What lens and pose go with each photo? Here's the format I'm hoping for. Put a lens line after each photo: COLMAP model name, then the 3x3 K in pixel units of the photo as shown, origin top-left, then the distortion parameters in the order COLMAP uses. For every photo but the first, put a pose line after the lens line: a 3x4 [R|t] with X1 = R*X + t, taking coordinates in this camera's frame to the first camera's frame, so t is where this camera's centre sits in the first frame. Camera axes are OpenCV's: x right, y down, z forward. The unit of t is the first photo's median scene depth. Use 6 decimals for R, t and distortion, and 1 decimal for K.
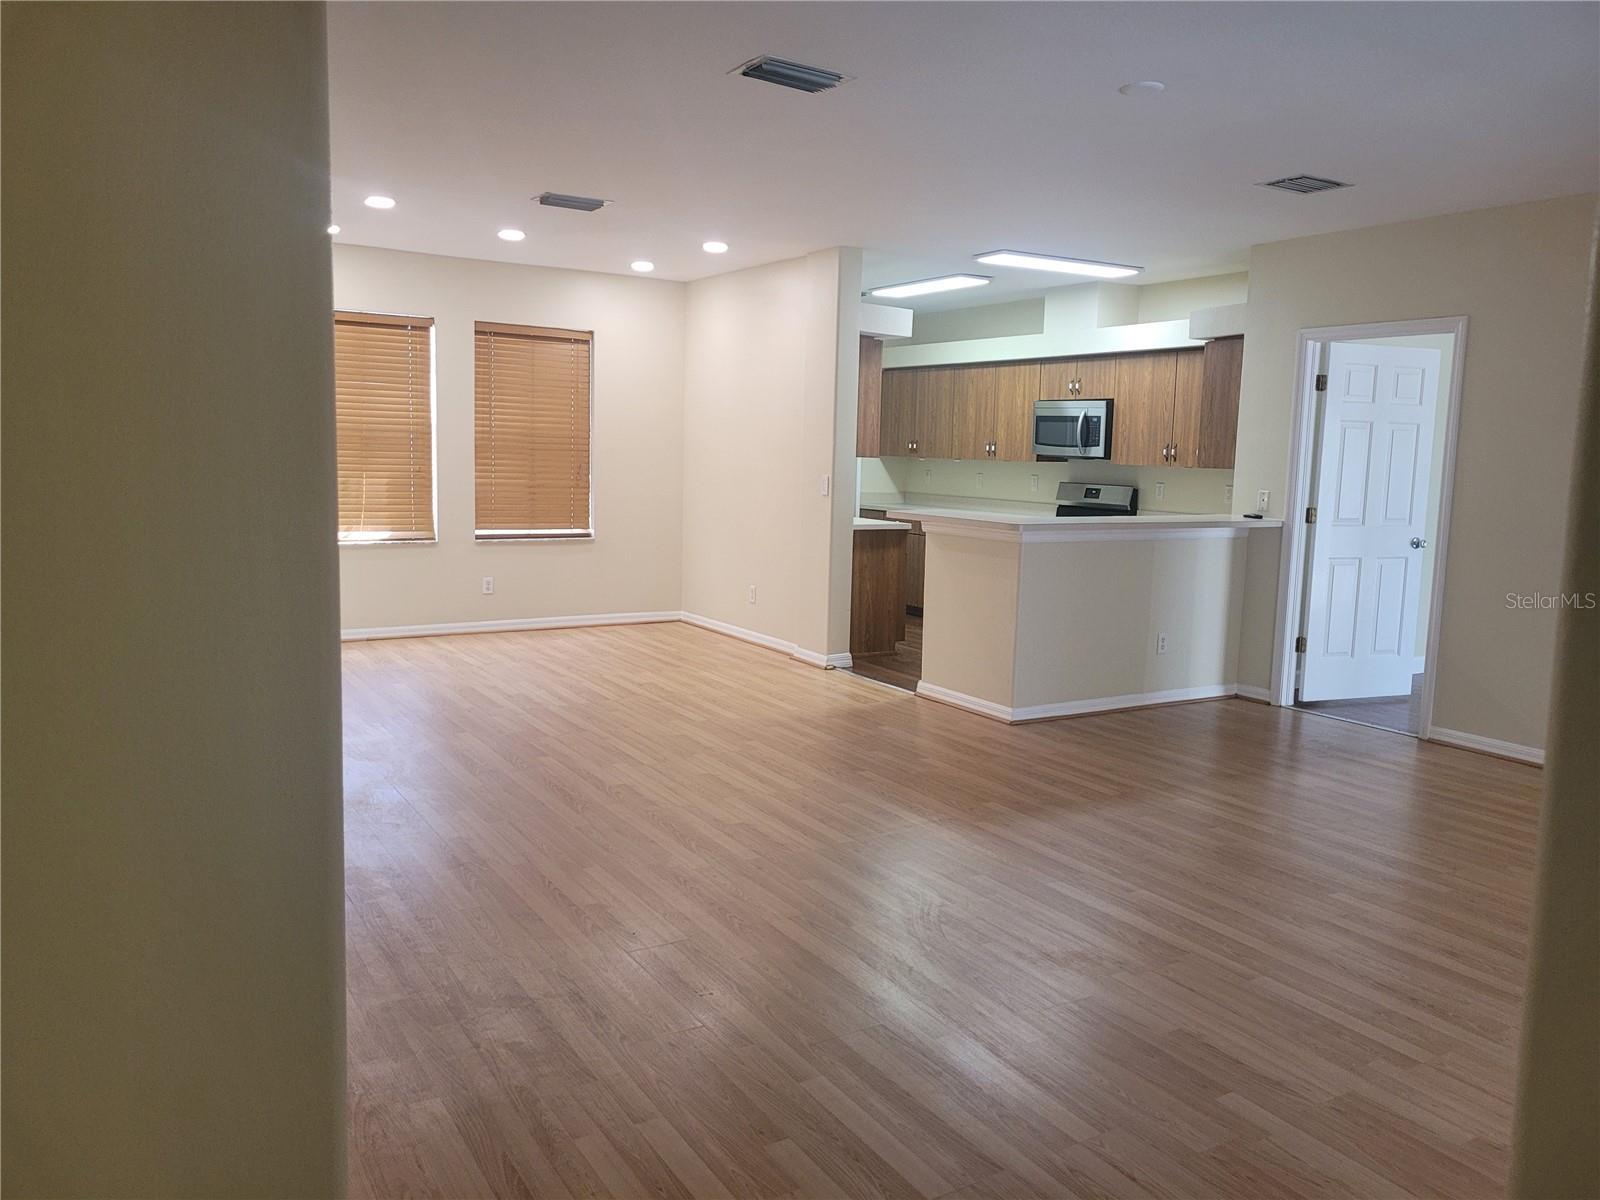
lens RADIAL K [[1206.3, 0, 841.7], [0, 1206.3, 581.1], [0, 0, 1]] dist [0.051421, -0.046878]
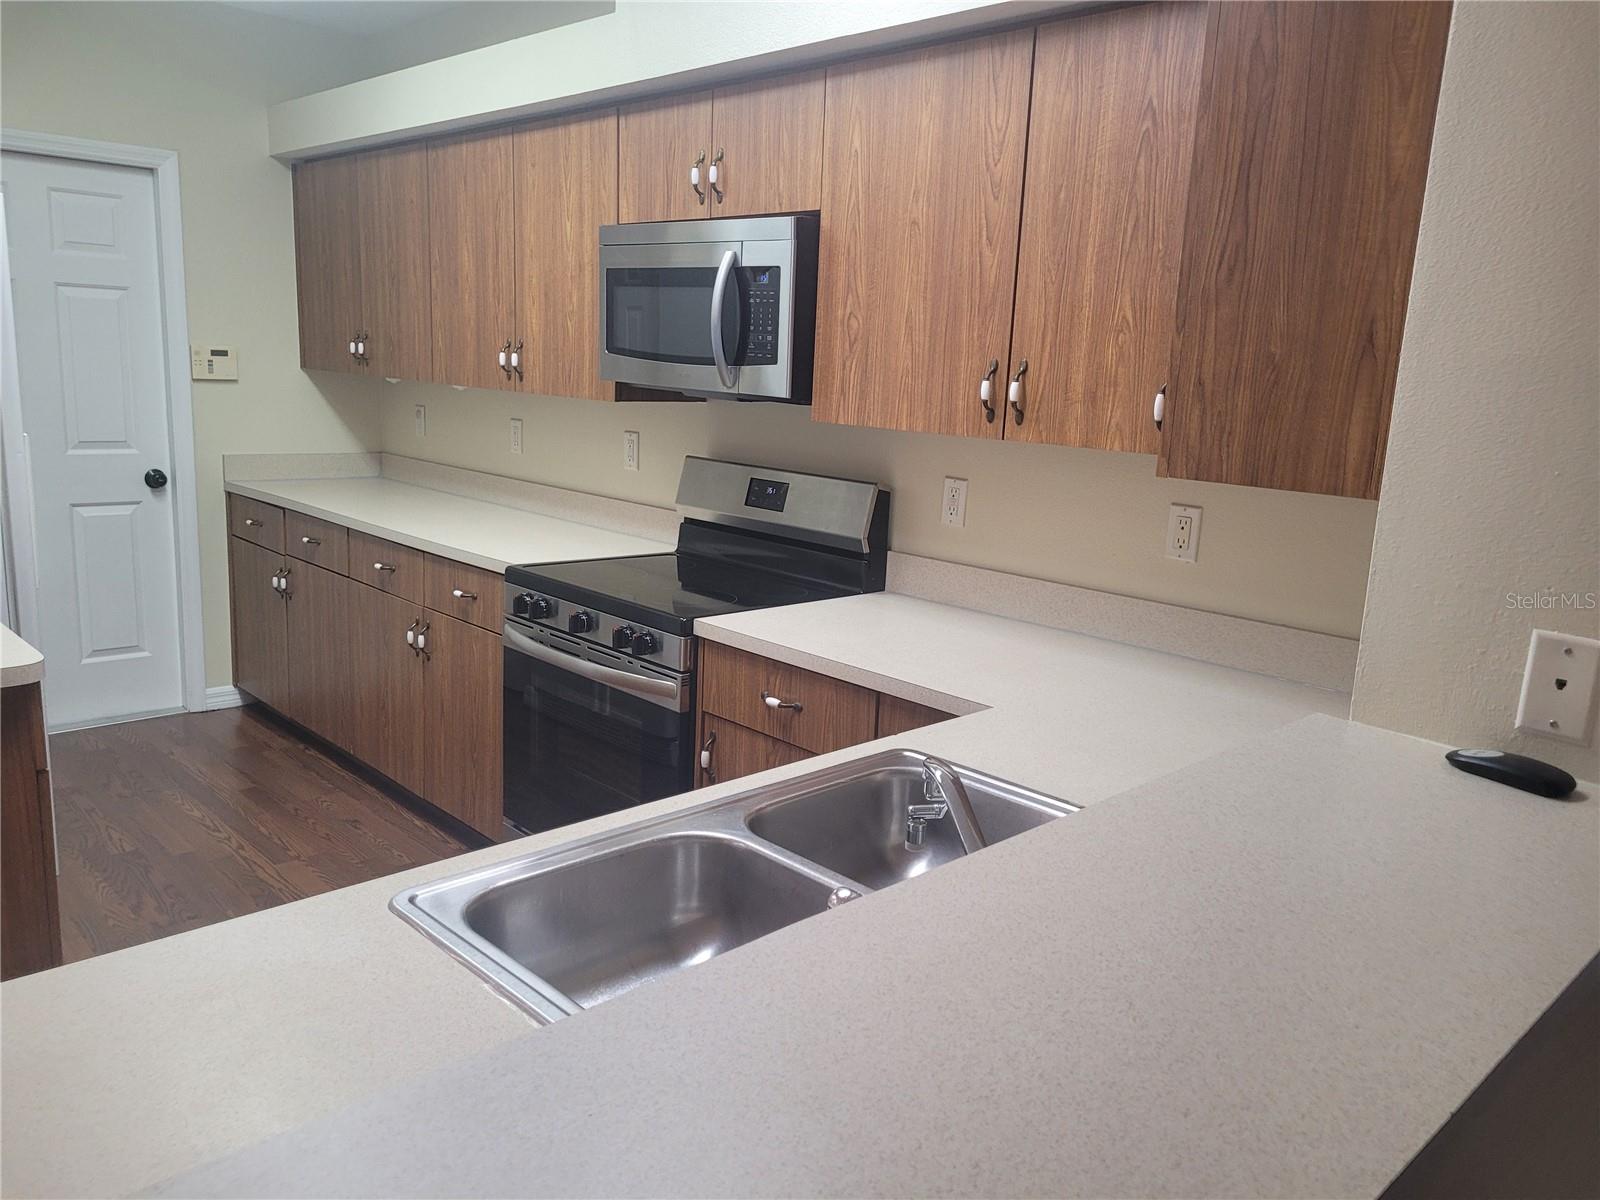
lens RADIAL K [[1206.3, 0, 804.4], [0, 1206.3, 594.1], [0, 0, 1]] dist [0.051421, -0.046878]
pose [[0.983107, -0.019377, 0.182002, 0.158779], [0.002825, 0.995868, 0.090768, -0.078716], [-0.183009, -0.088721, 0.979100, 0.671484]]
